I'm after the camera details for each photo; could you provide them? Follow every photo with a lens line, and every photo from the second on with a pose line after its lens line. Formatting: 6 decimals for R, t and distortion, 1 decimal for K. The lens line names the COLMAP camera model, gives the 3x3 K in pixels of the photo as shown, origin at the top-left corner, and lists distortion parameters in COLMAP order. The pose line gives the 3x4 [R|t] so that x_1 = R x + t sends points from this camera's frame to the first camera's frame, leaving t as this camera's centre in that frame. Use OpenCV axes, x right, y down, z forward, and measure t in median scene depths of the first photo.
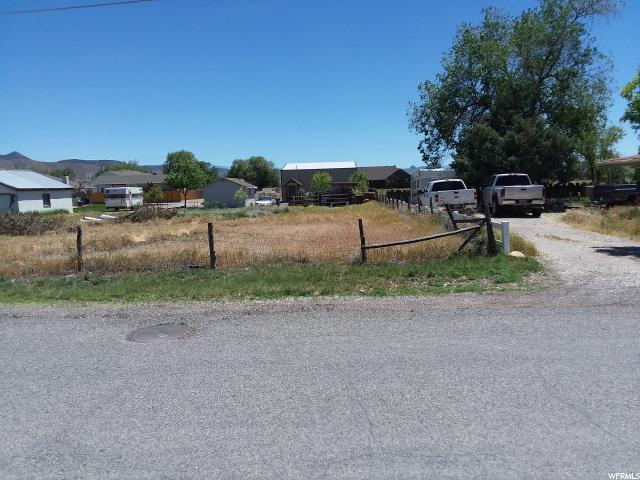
lens RADIAL K [[505.7, 0, 324.1], [0, 505.7, 242.1], [0, 0, 1]] dist [0.103868, -0.164859]
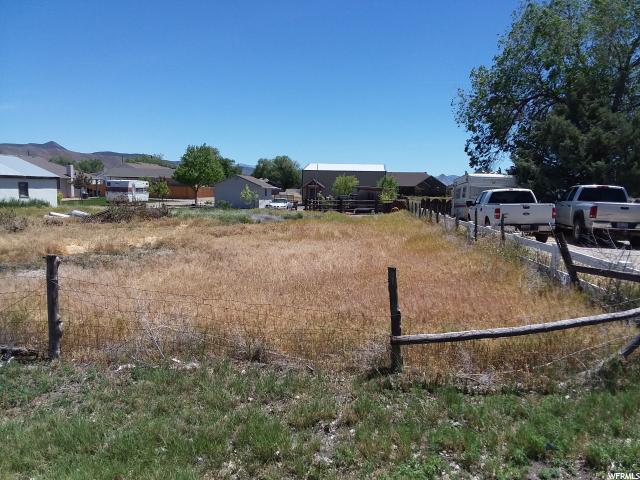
lens RADIAL K [[505.7, 0, 324.1], [0, 505.7, 242.1], [0, 0, 1]] dist [0.103868, -0.164859]
pose [[0.997287, 0.055848, -0.047948, 0.009552], [-0.056174, 0.998406, -0.005488, -0.017179], [0.047565, 0.008166, 0.998835, 0.161174]]
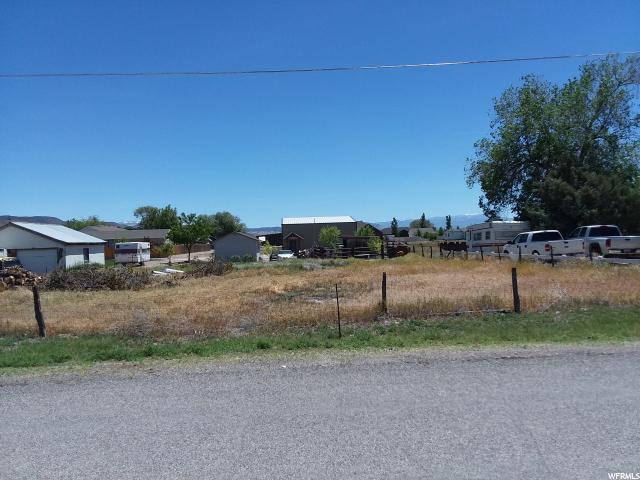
lens RADIAL K [[505.7, 0, 324.1], [0, 505.7, 242.1], [0, 0, 1]] dist [0.103868, -0.164859]
pose [[0.993736, -0.003917, 0.111684, -0.205110], [0.016049, 0.994028, -0.107936, 0.004346], [-0.110594, 0.109052, 0.987865, 0.007959]]
